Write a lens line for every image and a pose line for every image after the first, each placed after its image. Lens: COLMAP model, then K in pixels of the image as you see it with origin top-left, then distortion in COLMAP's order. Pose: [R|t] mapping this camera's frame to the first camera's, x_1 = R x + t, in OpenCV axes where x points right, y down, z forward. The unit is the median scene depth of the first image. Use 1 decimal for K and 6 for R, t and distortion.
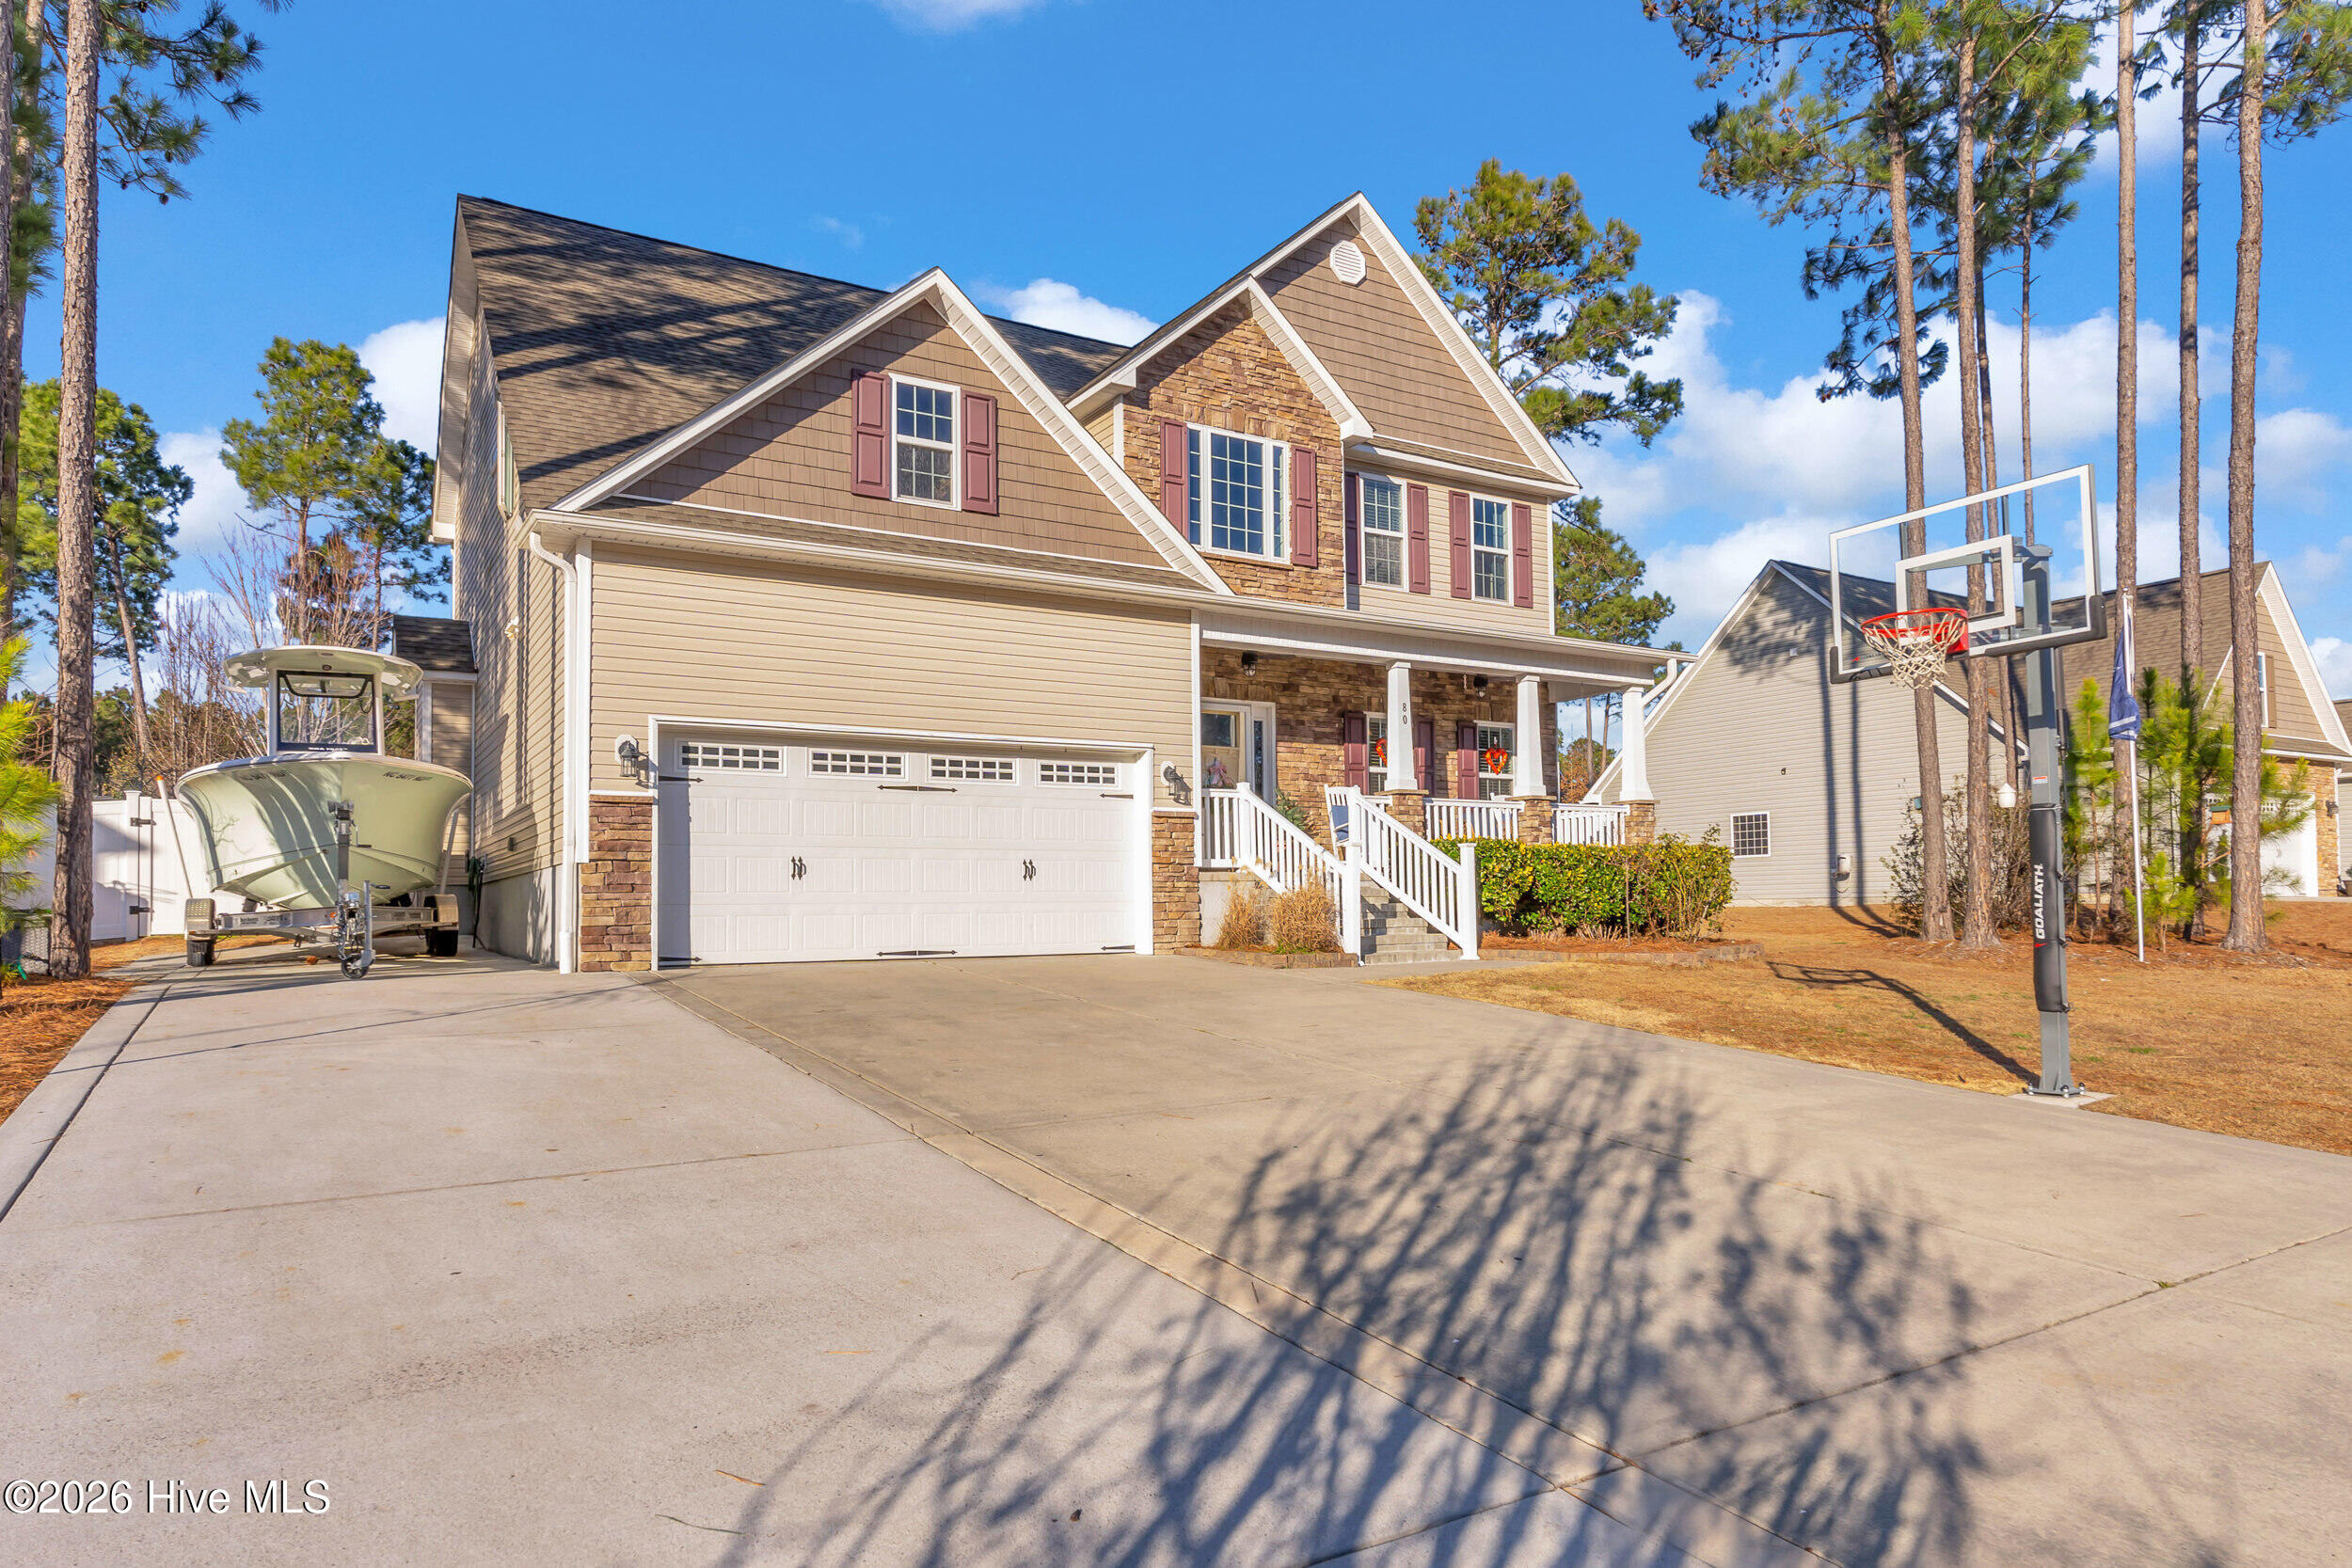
lens RADIAL K [[1408.1, 0, 1190.6], [0, 1408.1, 866.9], [0, 0, 1]] dist [-0.034572, 0.045111]
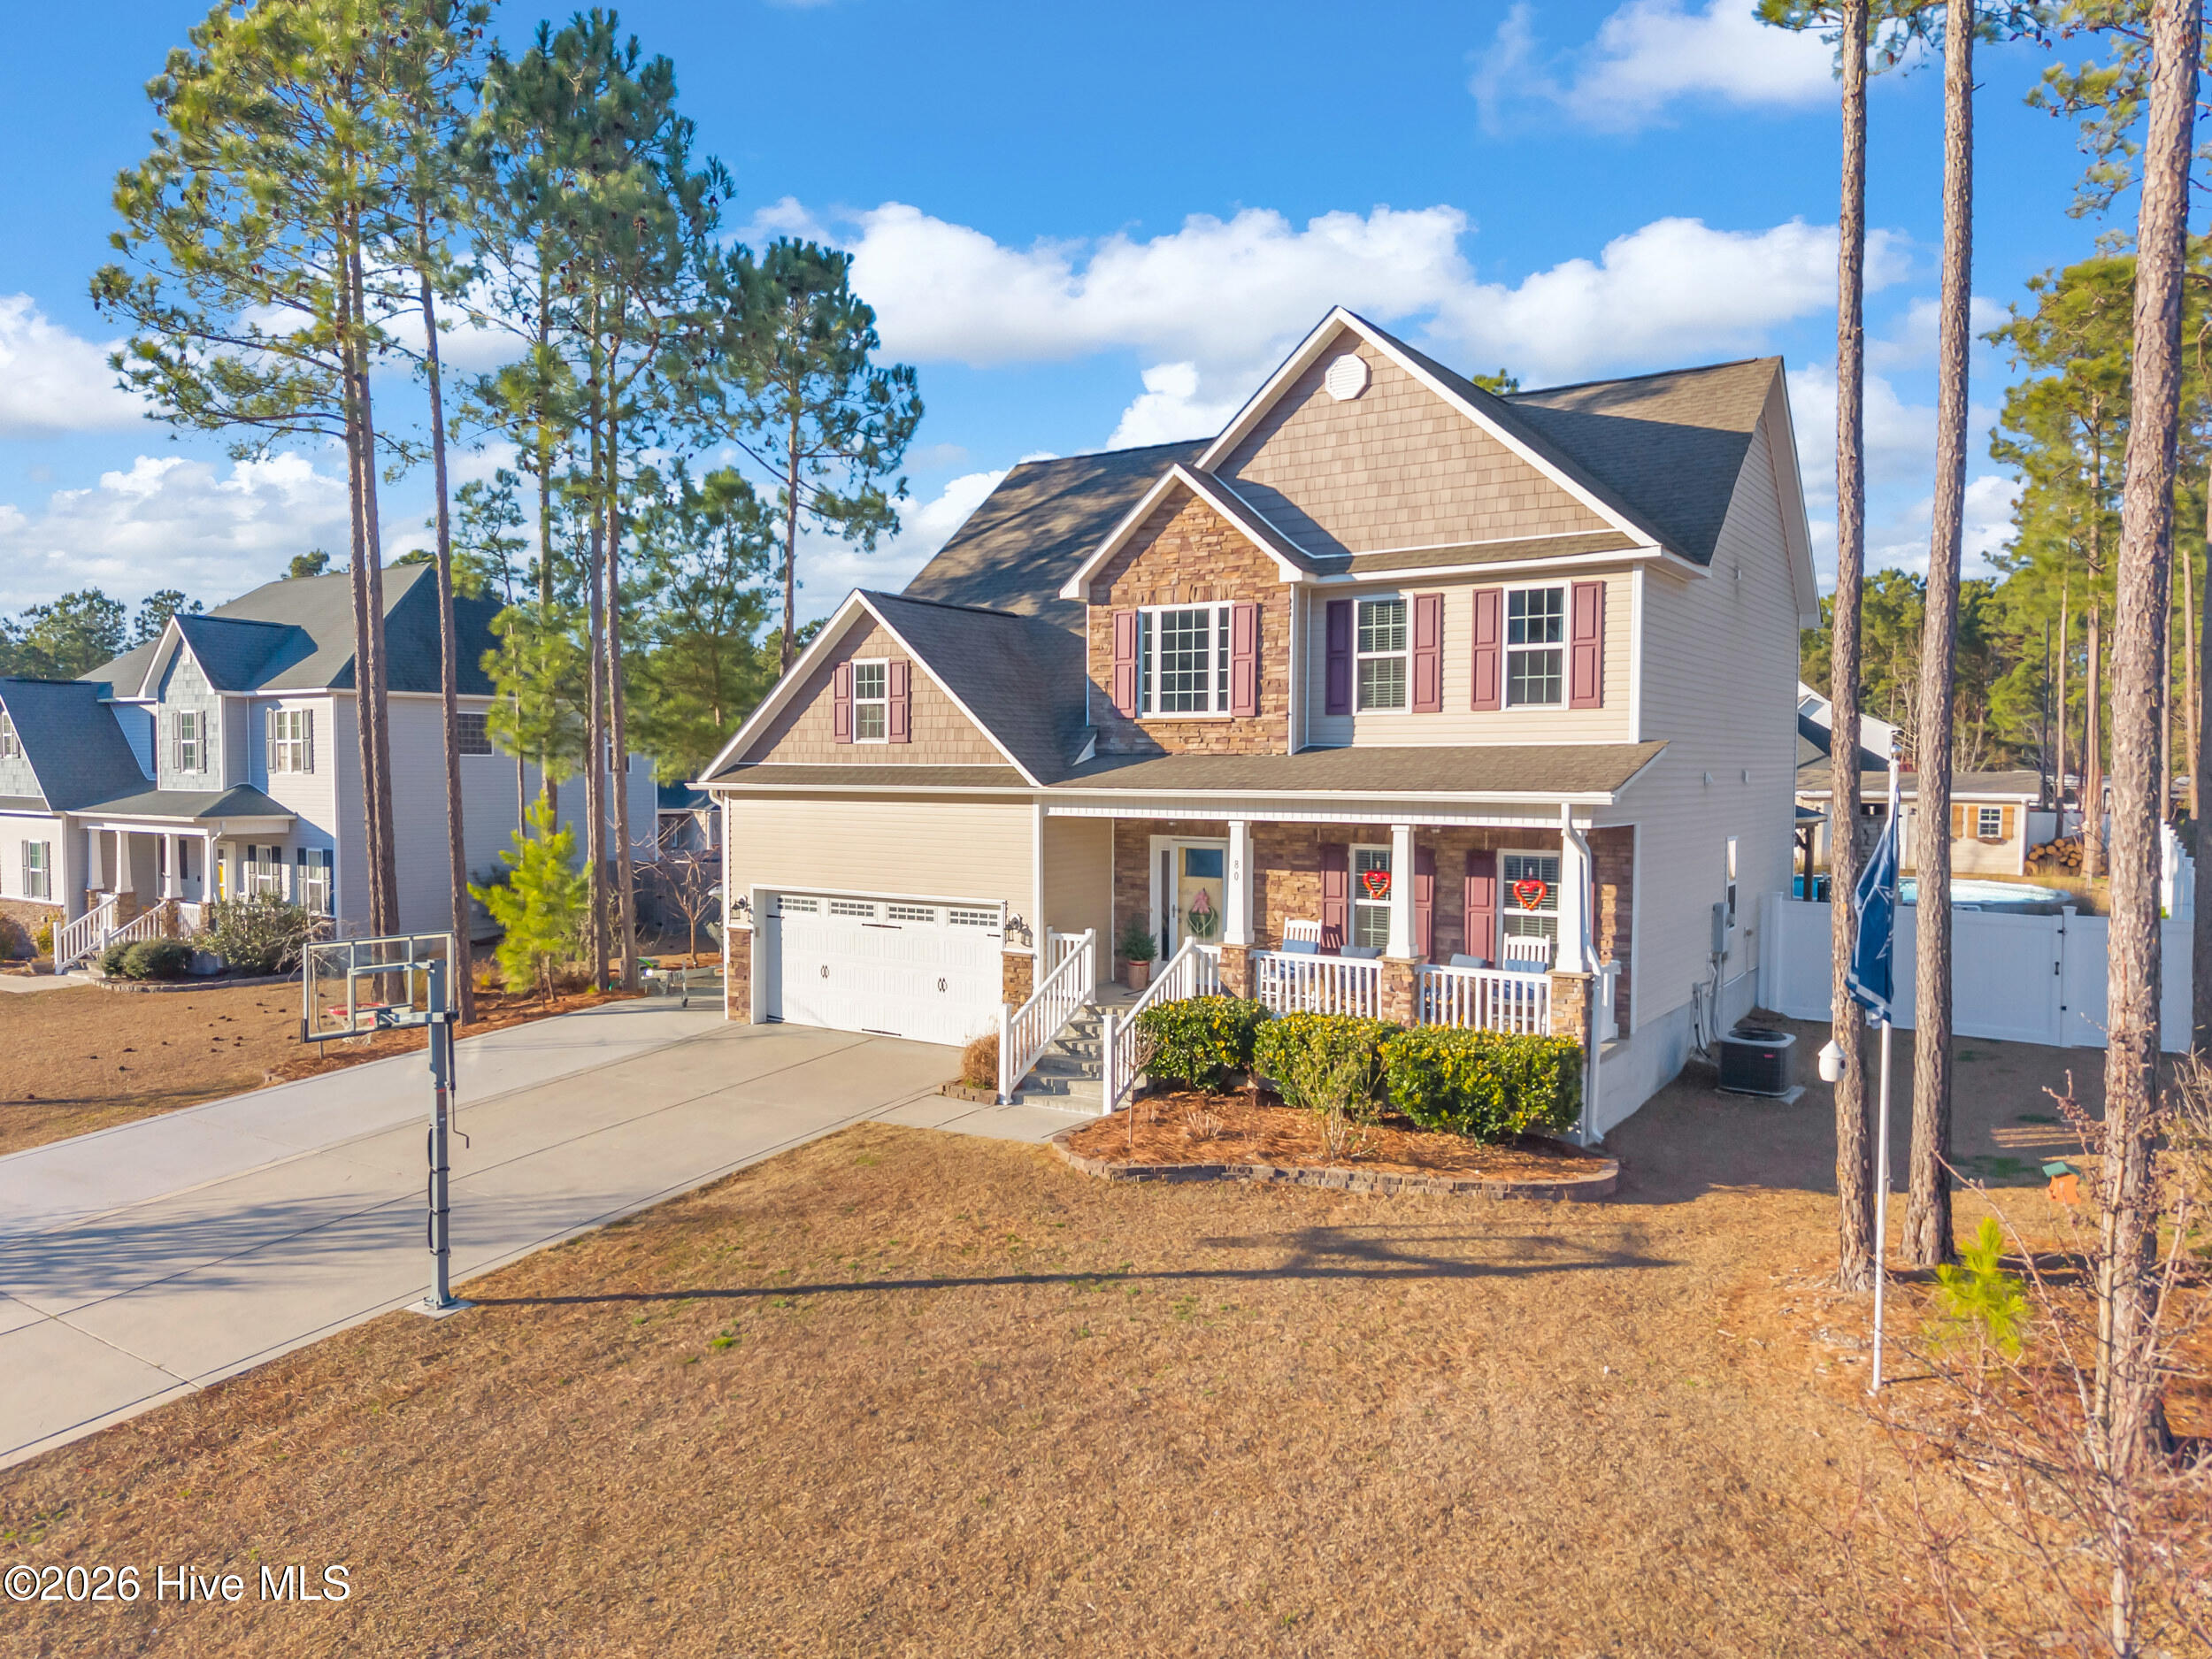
lens RADIAL K [[1484.1, 0, 1104.6], [0, 1484.1, 835.0], [0, 0, 1]] dist [0.081522, -0.116867]
pose [[0.400879, 0.058765, -0.914244, 1.154646], [0.019259, 0.997179, 0.072541, -0.223767], [0.915929, -0.046688, 0.398616, 0.482990]]
